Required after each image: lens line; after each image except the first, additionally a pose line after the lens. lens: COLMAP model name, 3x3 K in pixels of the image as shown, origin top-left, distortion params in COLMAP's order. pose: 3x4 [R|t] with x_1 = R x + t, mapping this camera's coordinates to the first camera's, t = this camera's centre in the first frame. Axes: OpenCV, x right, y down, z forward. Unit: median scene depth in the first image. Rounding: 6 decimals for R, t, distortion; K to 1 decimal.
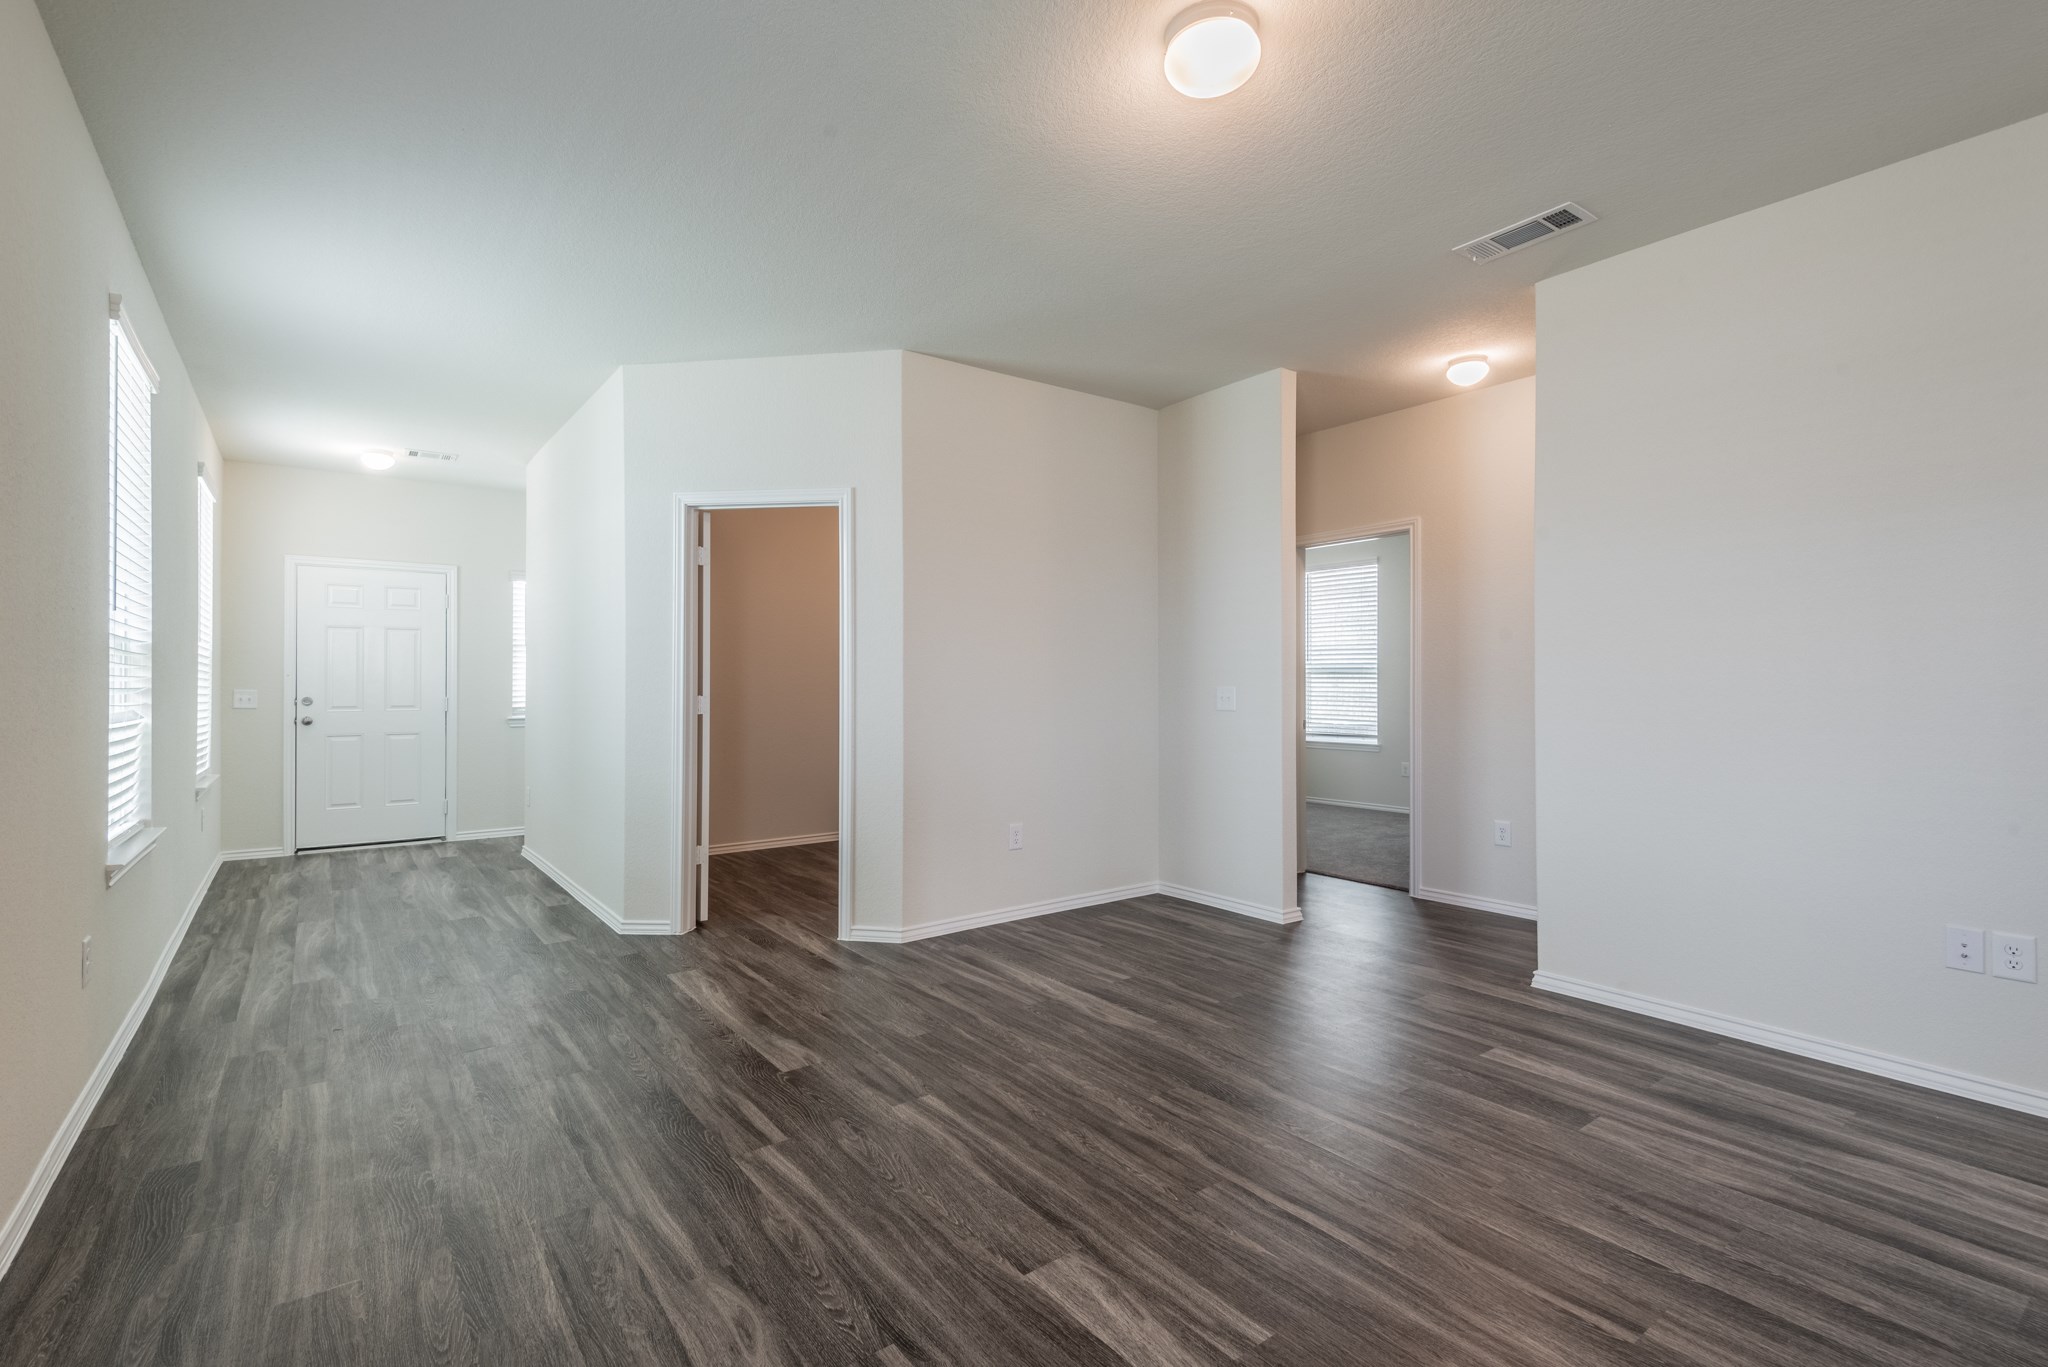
lens RADIAL K [[935.8, 0, 1008.1], [0, 935.8, 675.7], [0, 0, 1]] dist [0.037464, -0.020481]
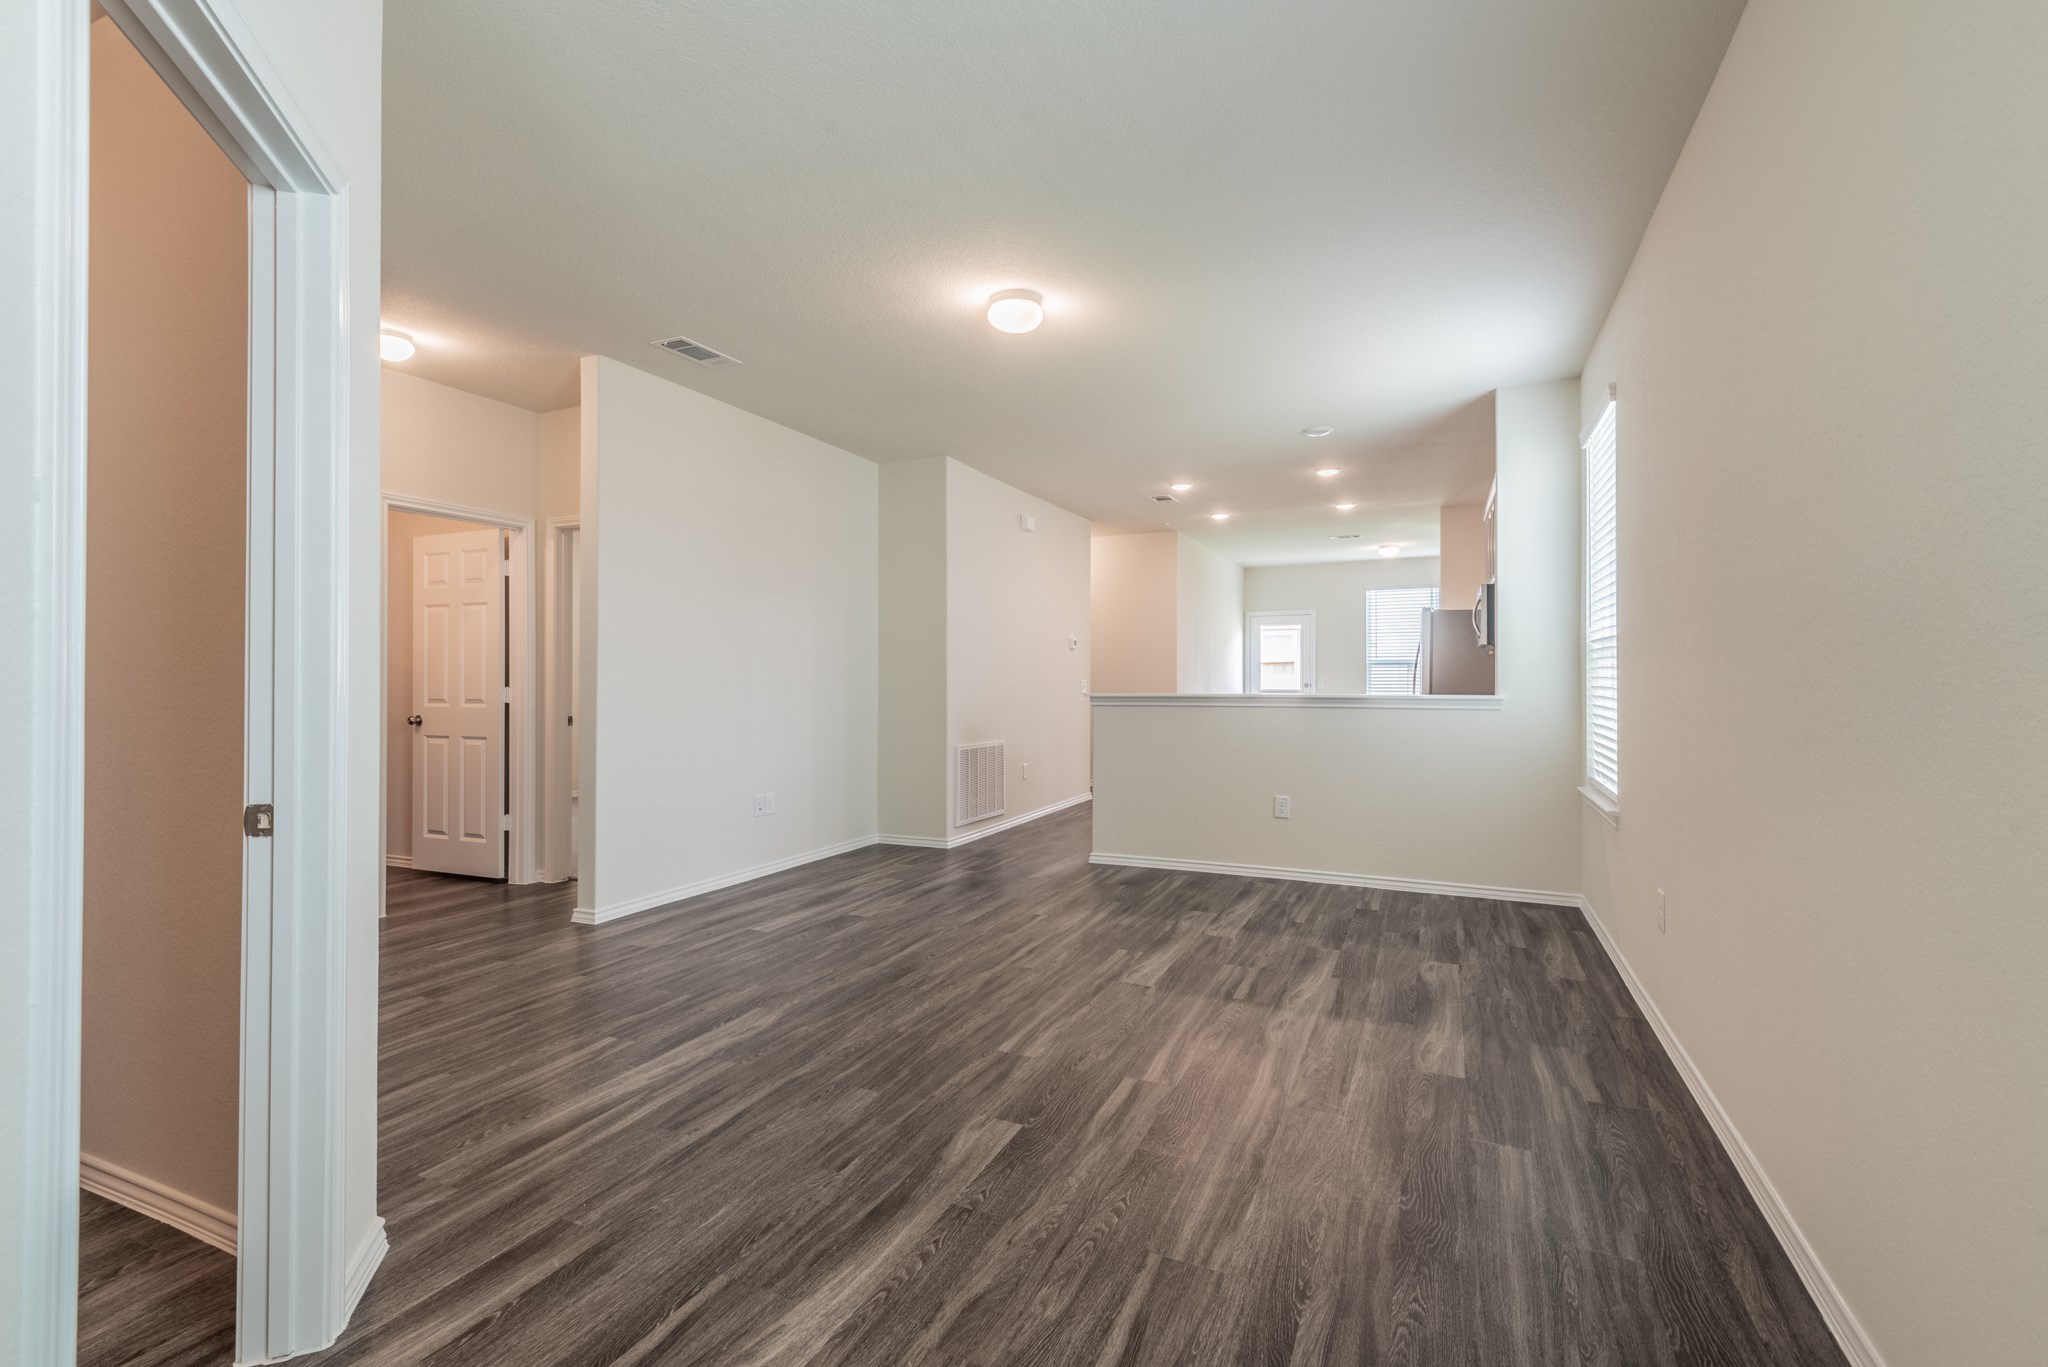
lens RADIAL K [[927.7, 0, 1008.7], [0, 927.7, 687.6], [0, 0, 1]] dist [0.046244, -0.030884]
pose [[-0.484146, -0.007255, 0.874957, -1.051001], [-0.006249, 0.999969, 0.004834, 0.015353], [-0.874965, -0.003127, -0.484176, 1.530660]]
